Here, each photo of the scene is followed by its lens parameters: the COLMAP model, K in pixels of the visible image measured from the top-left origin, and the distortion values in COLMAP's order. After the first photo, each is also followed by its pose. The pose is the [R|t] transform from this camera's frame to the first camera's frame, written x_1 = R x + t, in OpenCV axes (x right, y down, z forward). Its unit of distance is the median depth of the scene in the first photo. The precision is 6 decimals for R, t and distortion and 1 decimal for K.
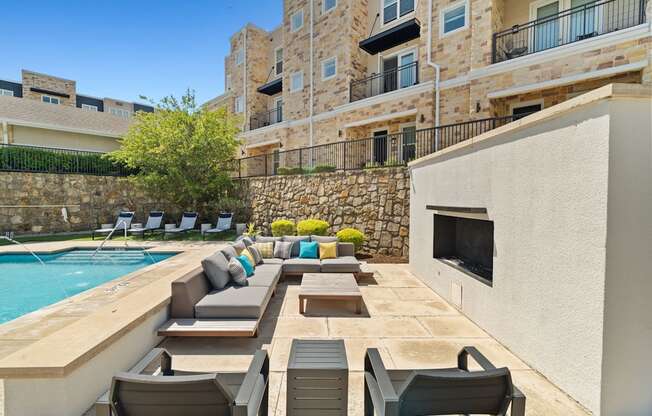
lens RADIAL K [[294.4, 0, 326.9], [0, 294.4, 207.3], [0, 0, 1]] dist [-0.001773, 0.000552]
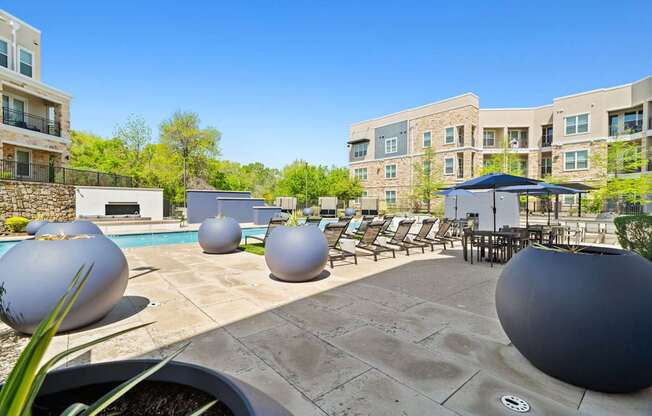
lens RADIAL K [[294.4, 0, 326.9], [0, 294.4, 207.3], [0, 0, 1]] dist [-0.001773, 0.000552]
pose [[-0.623823, -0.018132, 0.781355, -2.004221], [0.014312, 0.999298, 0.034617, -0.011826], [-0.781434, 0.032778, -0.623126, 0.574589]]
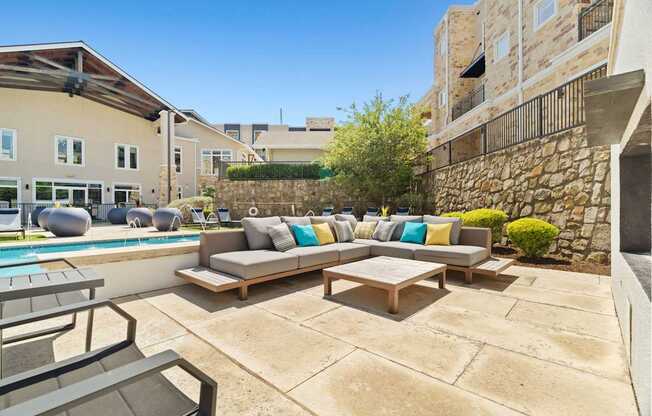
lens RADIAL K [[294.4, 0, 326.9], [0, 294.4, 207.3], [0, 0, 1]] dist [-0.001773, 0.000552]
pose [[0.714090, -0.013017, -0.699932, 0.164047], [-0.010817, 0.999503, -0.029624, 0.054976], [0.699970, 0.028726, 0.713594, 0.158541]]
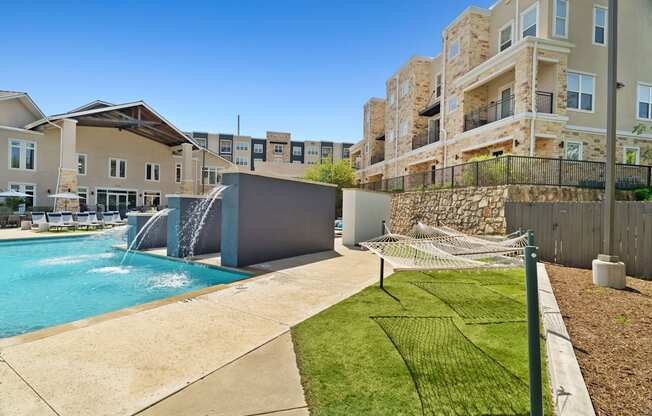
lens RADIAL K [[303.5, 0, 326.4], [0, 303.5, 201.6], [0, 0, 1]] dist [-0.002840, 0.000641]
pose [[0.830355, 0.000674, -0.557234, 0.777763], [-0.032450, 0.998361, -0.047148, 0.033583], [0.556289, 0.057232, 0.829016, -0.815515]]
